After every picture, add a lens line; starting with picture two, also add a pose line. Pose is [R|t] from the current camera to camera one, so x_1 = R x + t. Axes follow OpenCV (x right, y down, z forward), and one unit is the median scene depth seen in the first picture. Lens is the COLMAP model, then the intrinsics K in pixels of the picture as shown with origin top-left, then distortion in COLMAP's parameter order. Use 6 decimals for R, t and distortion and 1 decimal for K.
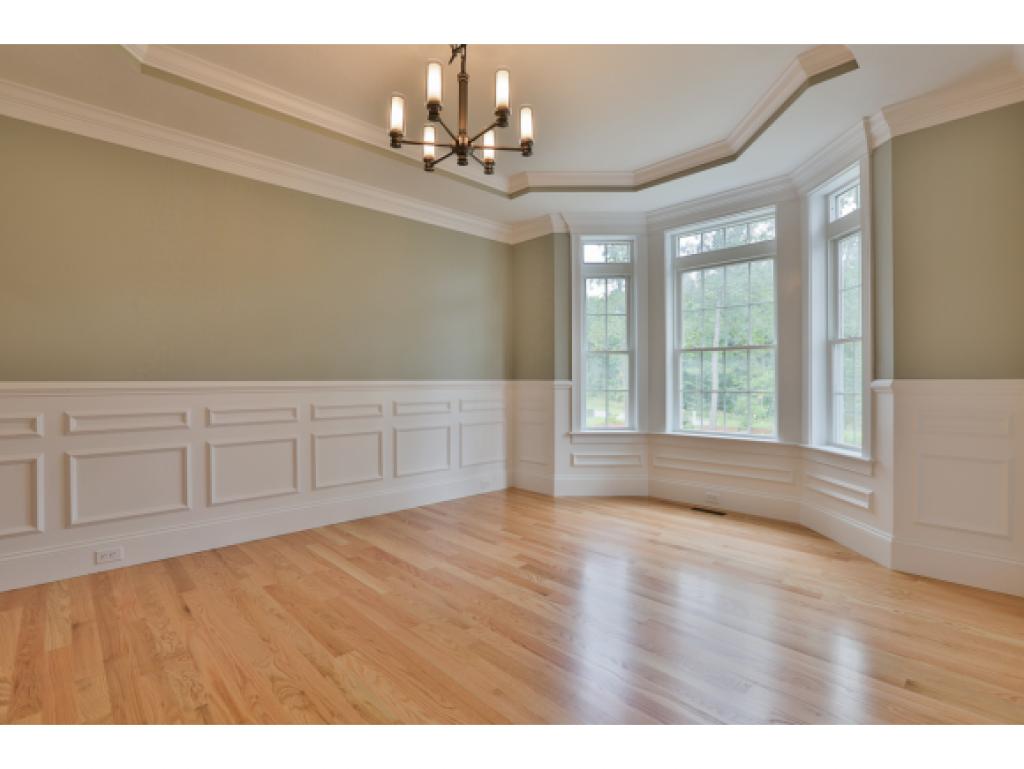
lens RADIAL K [[511.3, 0, 512.3], [0, 511.3, 380.5], [0, 0, 1]] dist [-0.043840, 0.000663]
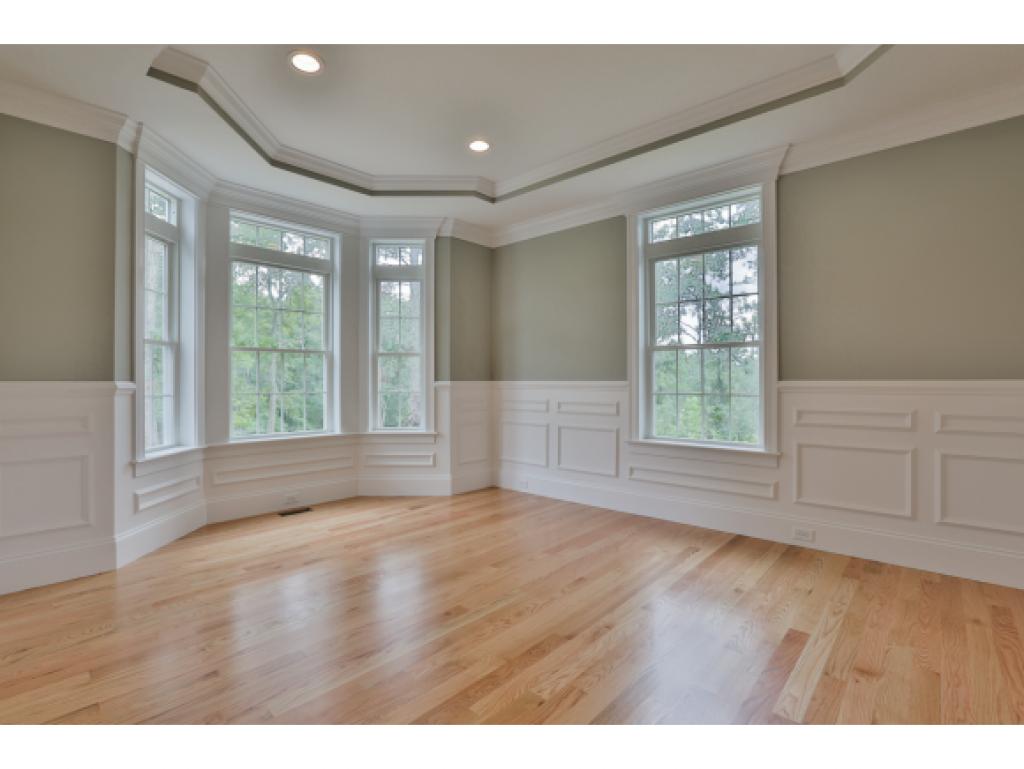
lens RADIAL K [[511.3, 0, 512.3], [0, 511.3, 380.5], [0, 0, 1]] dist [-0.043840, 0.000663]
pose [[-0.116514, 0.009330, 0.993145, -0.671611], [0.004568, 0.999950, -0.008858, 0.008002], [-0.993179, 0.003504, -0.116550, 0.697926]]
